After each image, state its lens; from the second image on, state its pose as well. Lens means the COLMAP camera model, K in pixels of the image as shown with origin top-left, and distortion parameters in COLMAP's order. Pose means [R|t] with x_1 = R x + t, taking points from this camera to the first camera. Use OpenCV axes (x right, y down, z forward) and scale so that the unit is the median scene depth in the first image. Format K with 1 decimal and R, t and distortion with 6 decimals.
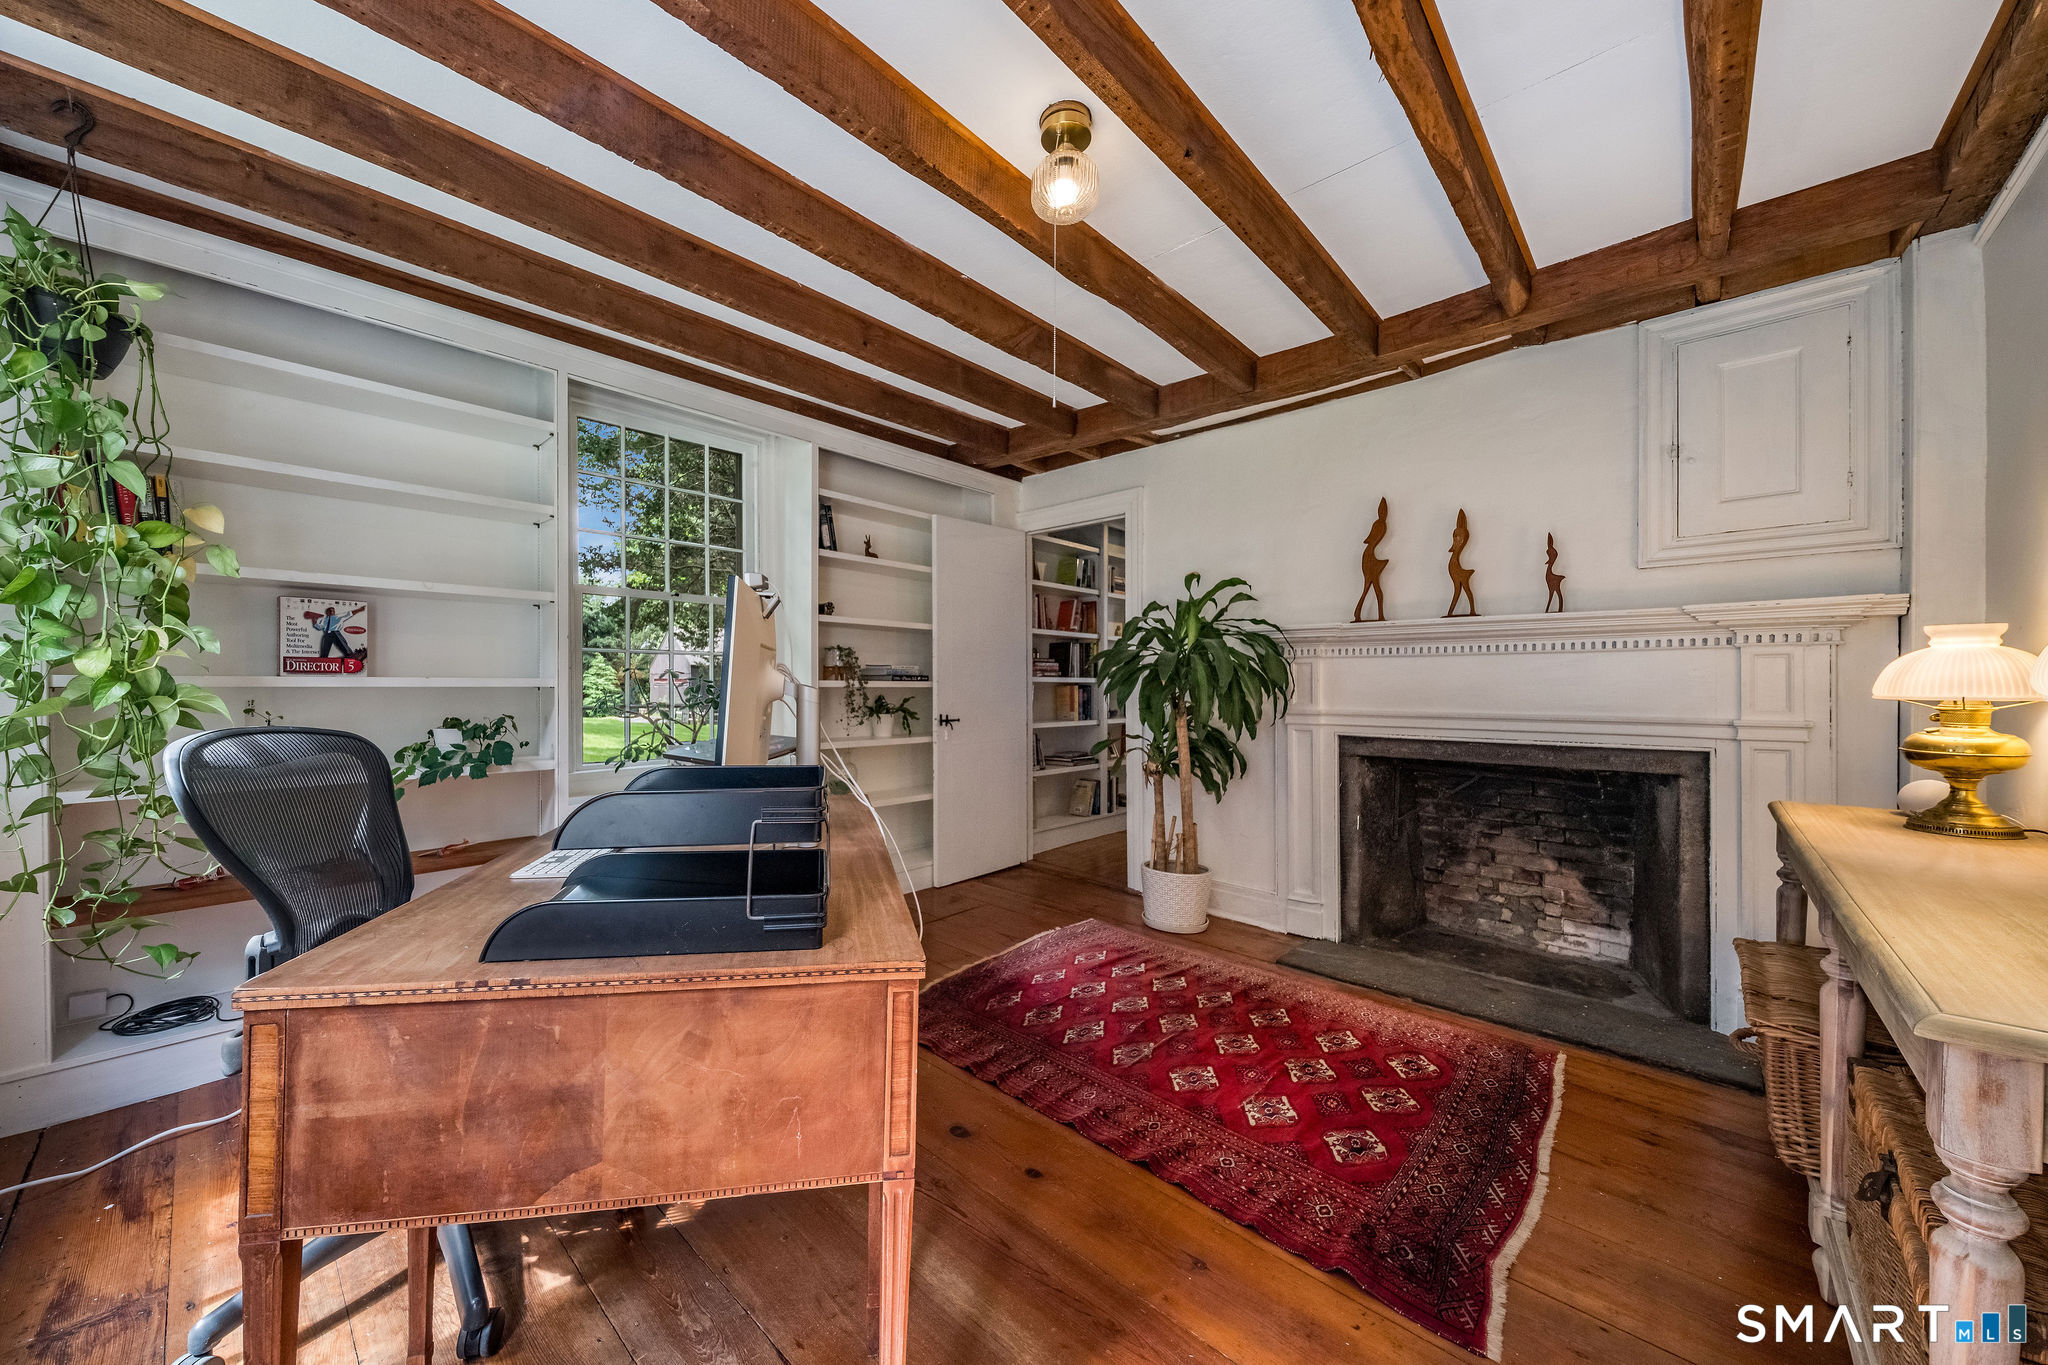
lens RADIAL K [[714.2, 0, 948.6], [0, 714.2, 686.9], [0, 0, 1]] dist [0.001163, -0.000802]
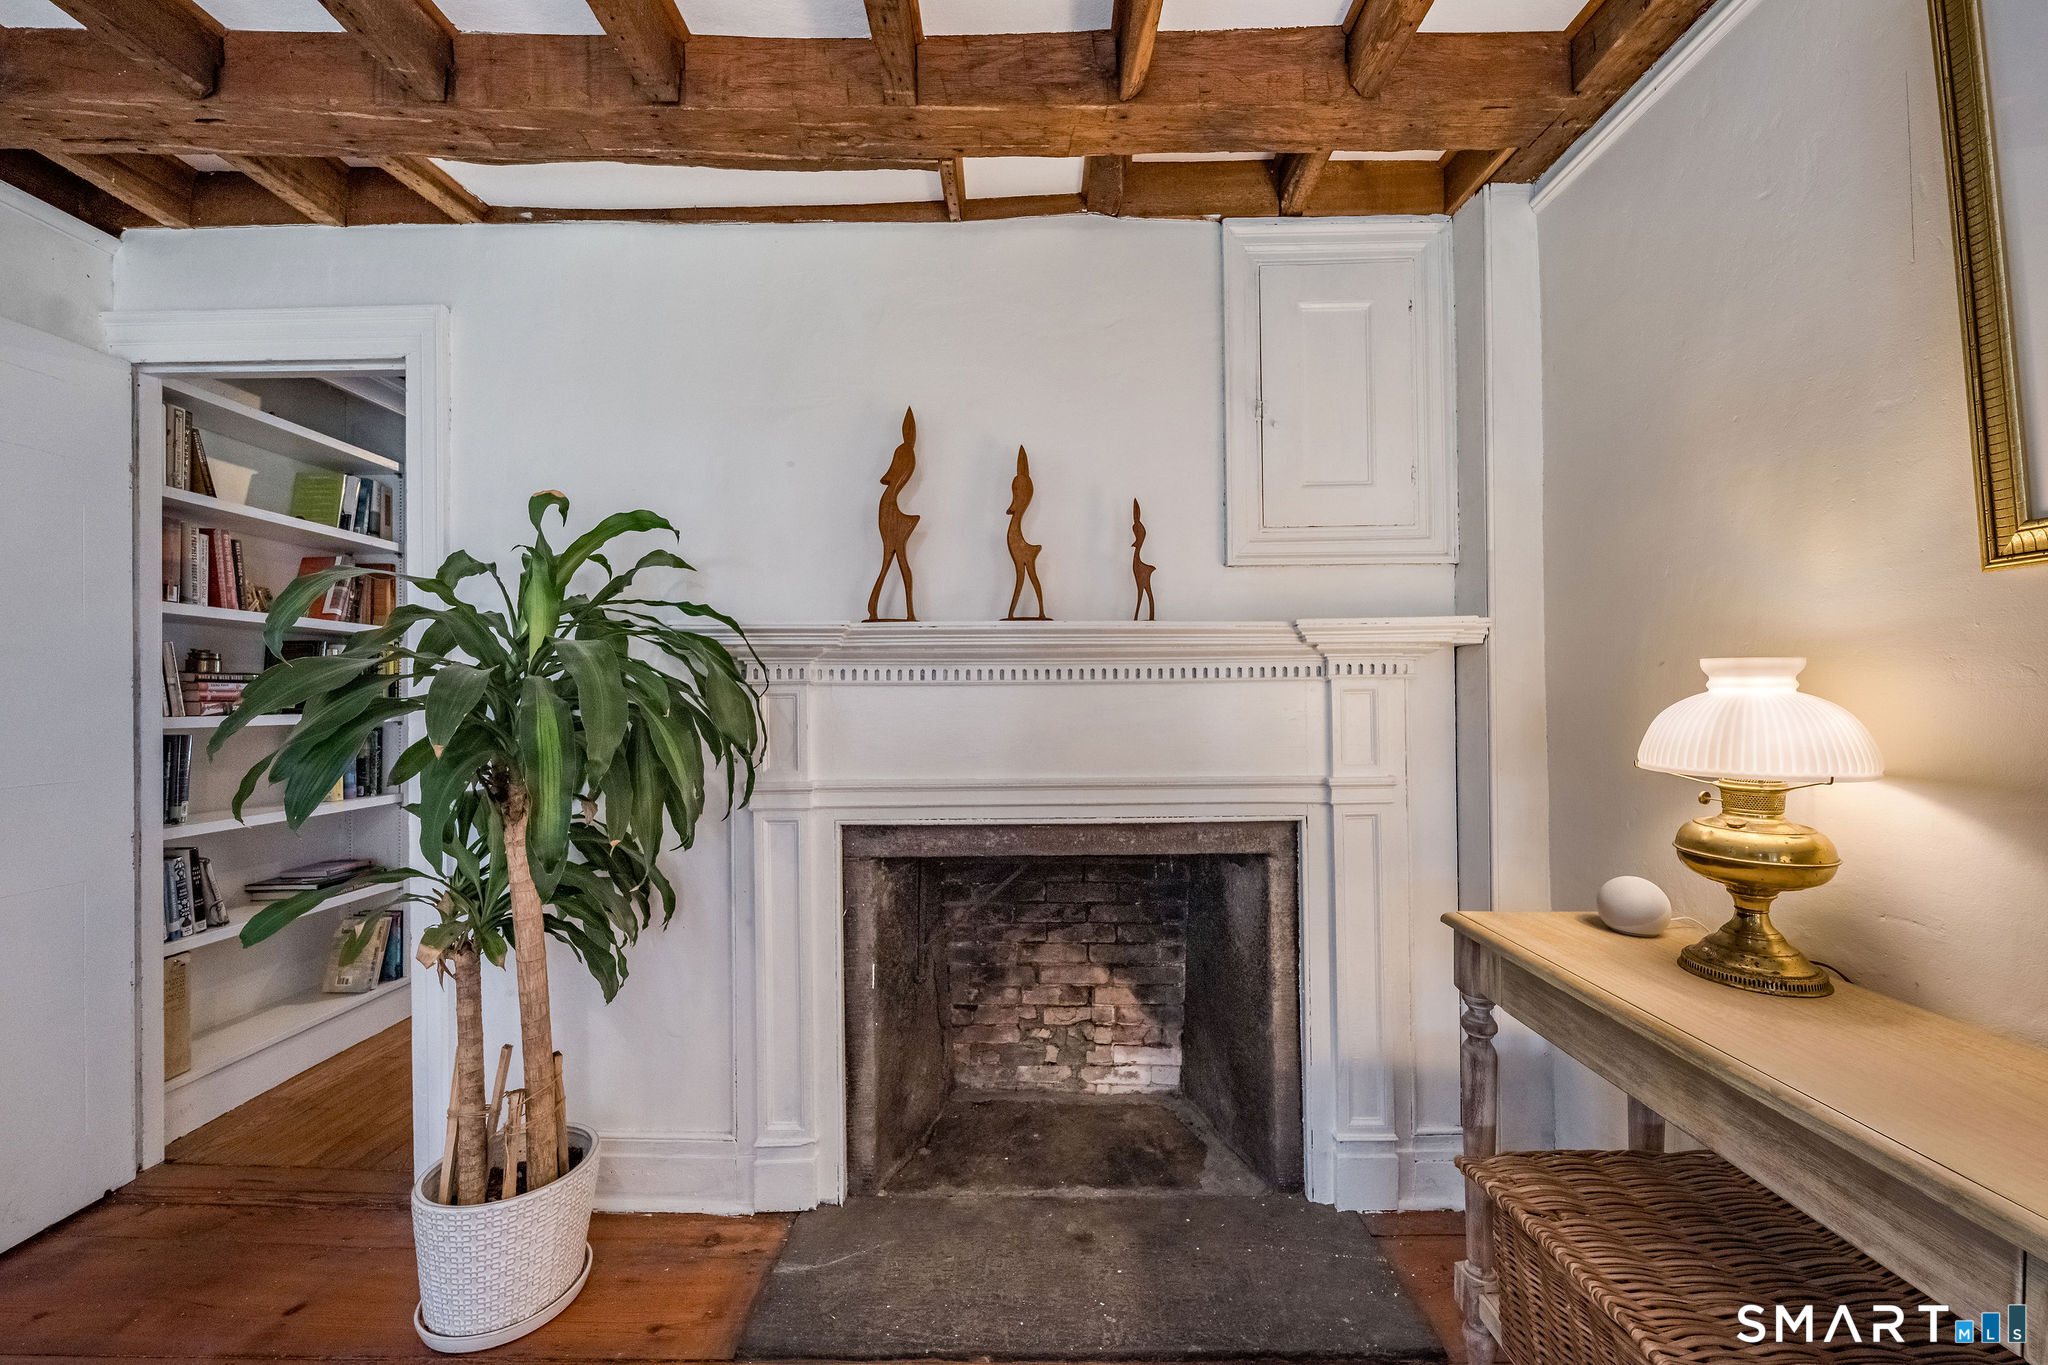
lens RADIAL K [[829.6, 0, 1032.5], [0, 829.6, 693.8], [0, 0, 1]] dist [0.002671, -0.001025]
pose [[0.712106, 0.000429, 0.702072, 0.200741], [0.010558, 0.999880, -0.011320, -0.025213], [-0.701993, 0.015474, 0.712016, 0.438248]]
